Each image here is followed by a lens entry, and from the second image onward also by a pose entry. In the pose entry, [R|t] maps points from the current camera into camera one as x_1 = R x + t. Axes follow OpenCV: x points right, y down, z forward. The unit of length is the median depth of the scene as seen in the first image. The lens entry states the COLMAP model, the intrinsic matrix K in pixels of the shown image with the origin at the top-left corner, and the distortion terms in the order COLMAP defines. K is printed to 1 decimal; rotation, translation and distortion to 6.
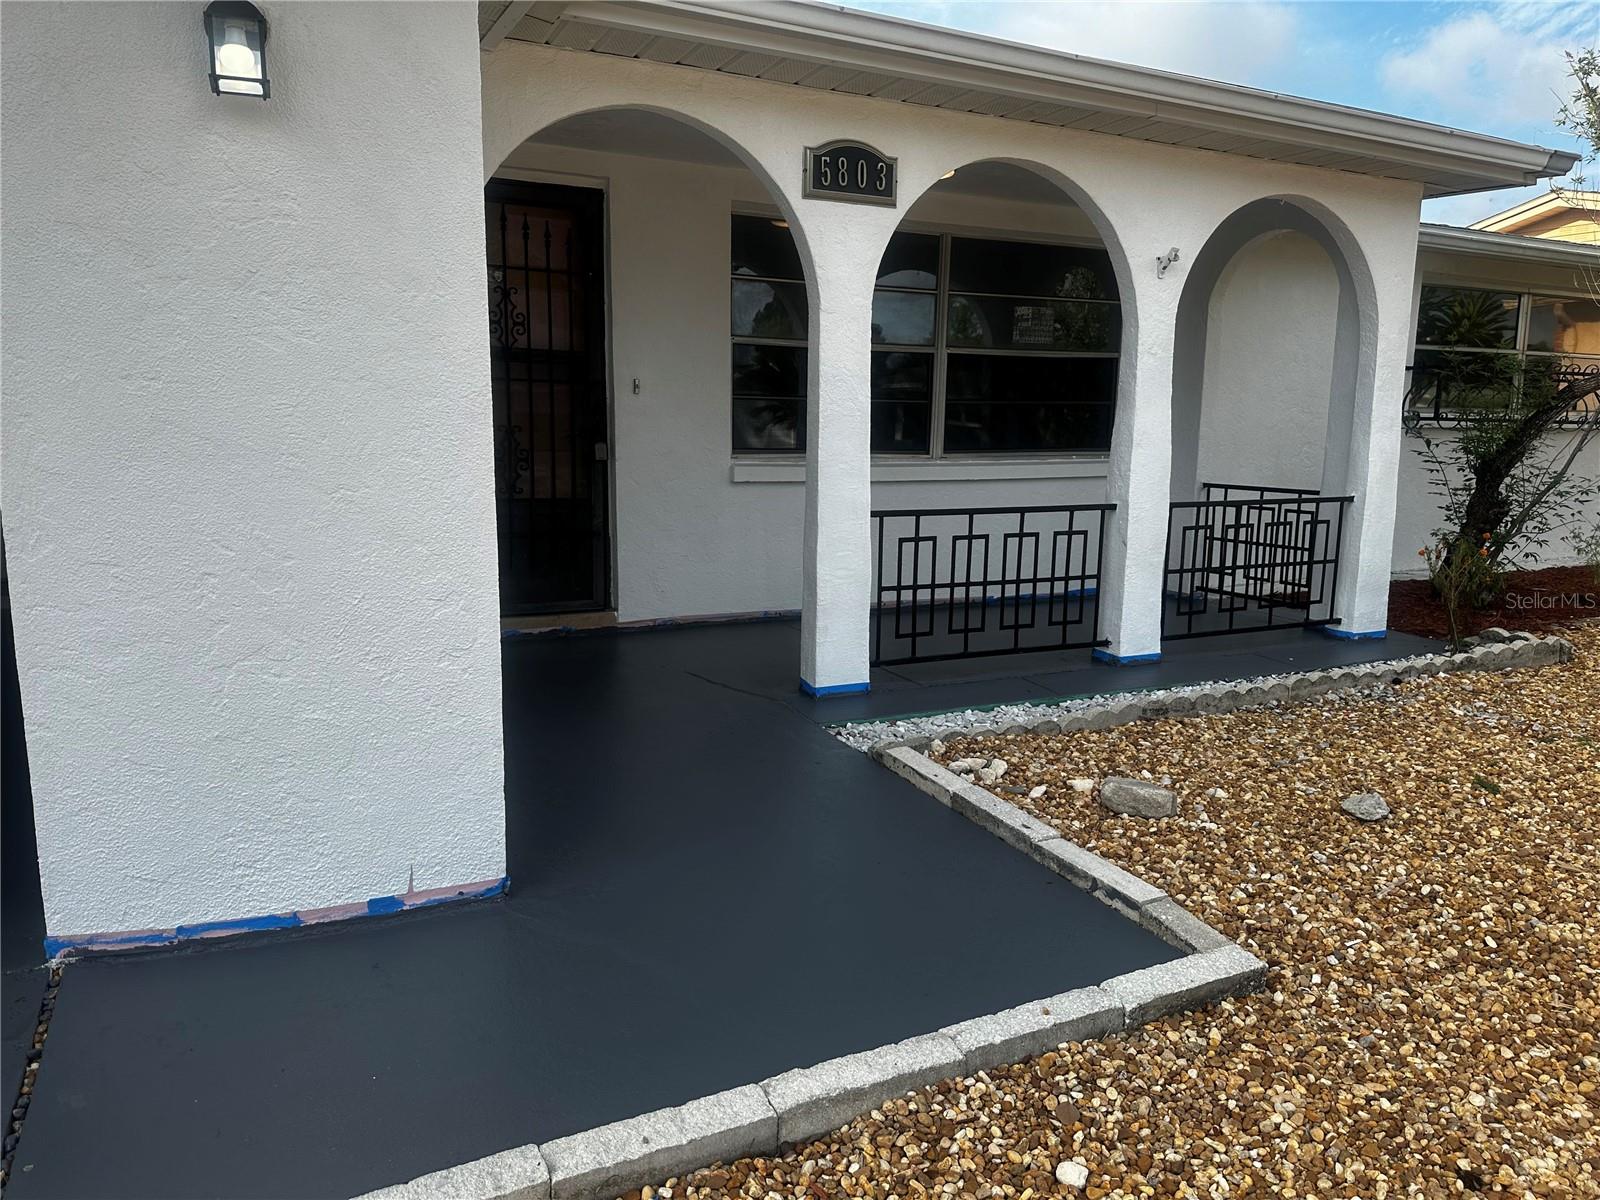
lens RADIAL K [[1140.9, 0, 800.0], [0, 1140.9, 600.0], [0, 0, 1]] dist [0.049457, -0.072056]
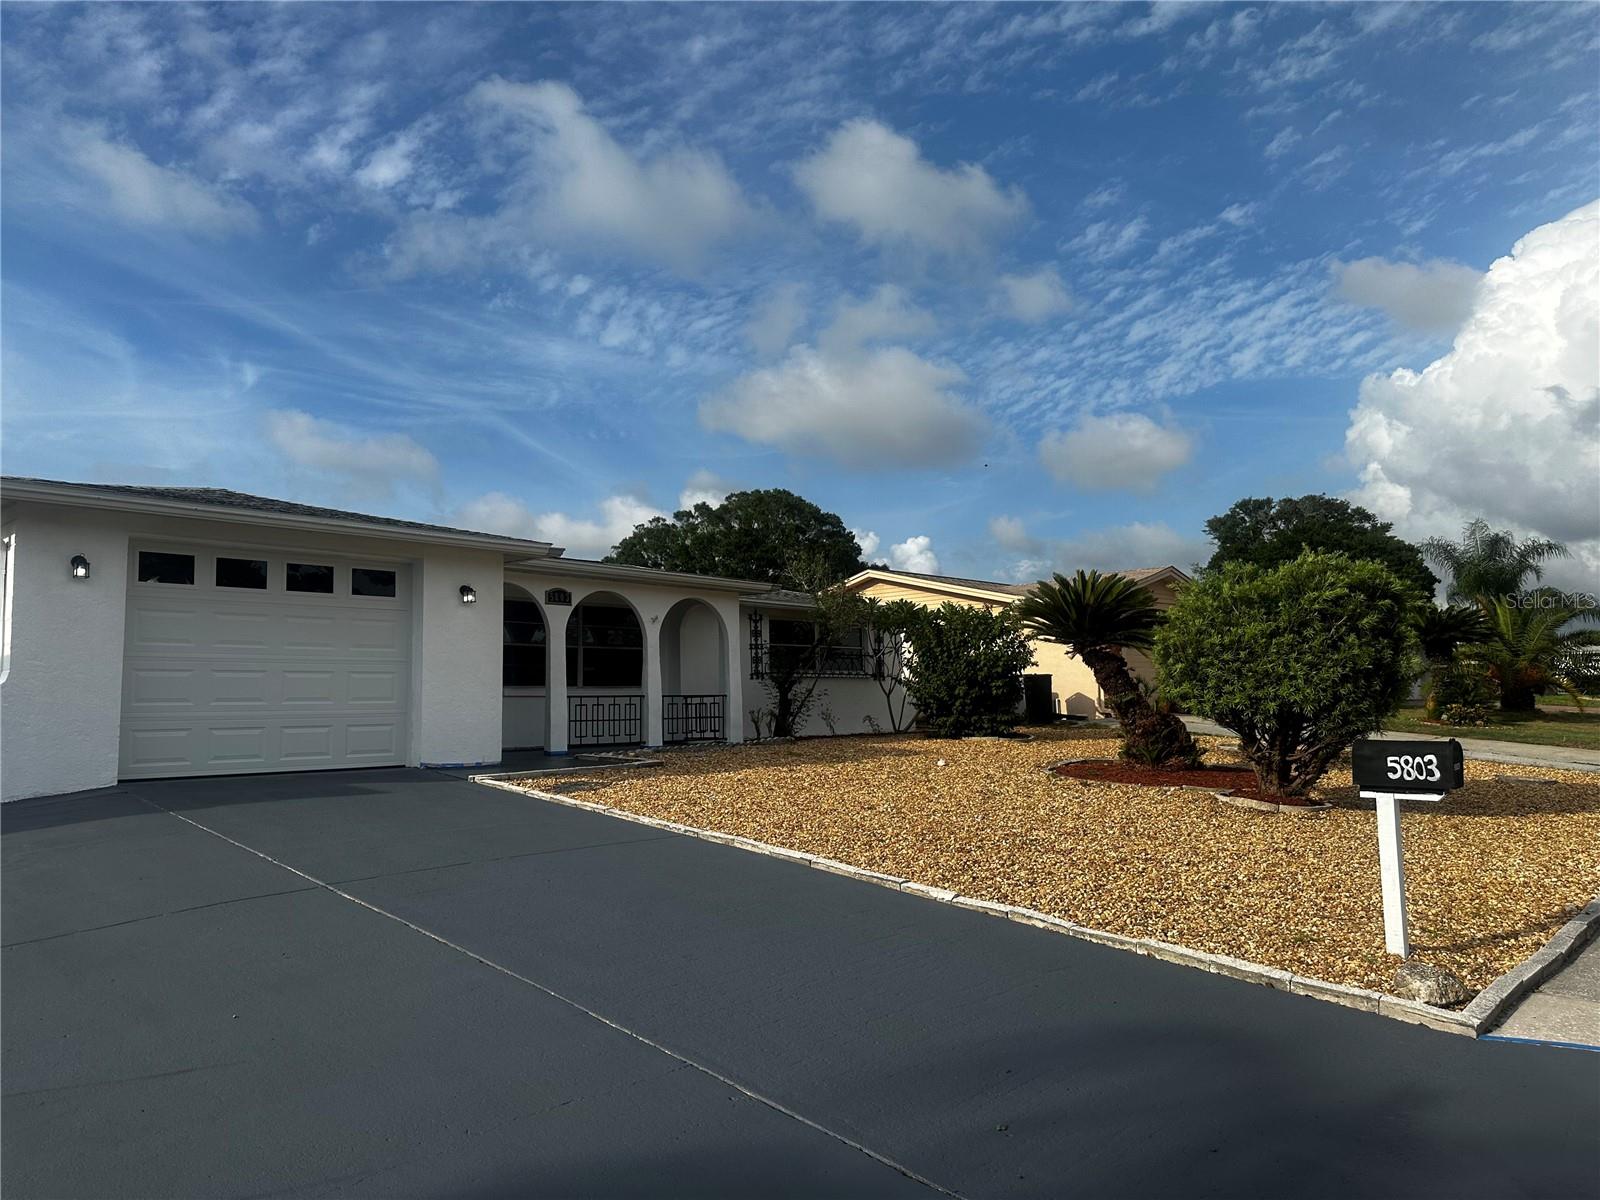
lens RADIAL K [[1140.9, 0, 800.0], [0, 1140.9, 600.0], [0, 0, 1]] dist [0.049457, -0.072056]
pose [[0.942514, -0.004303, 0.334140, -0.360745], [0.092084, 0.964548, -0.247320, 0.475076], [-0.321230, 0.263872, 0.909496, -2.024518]]
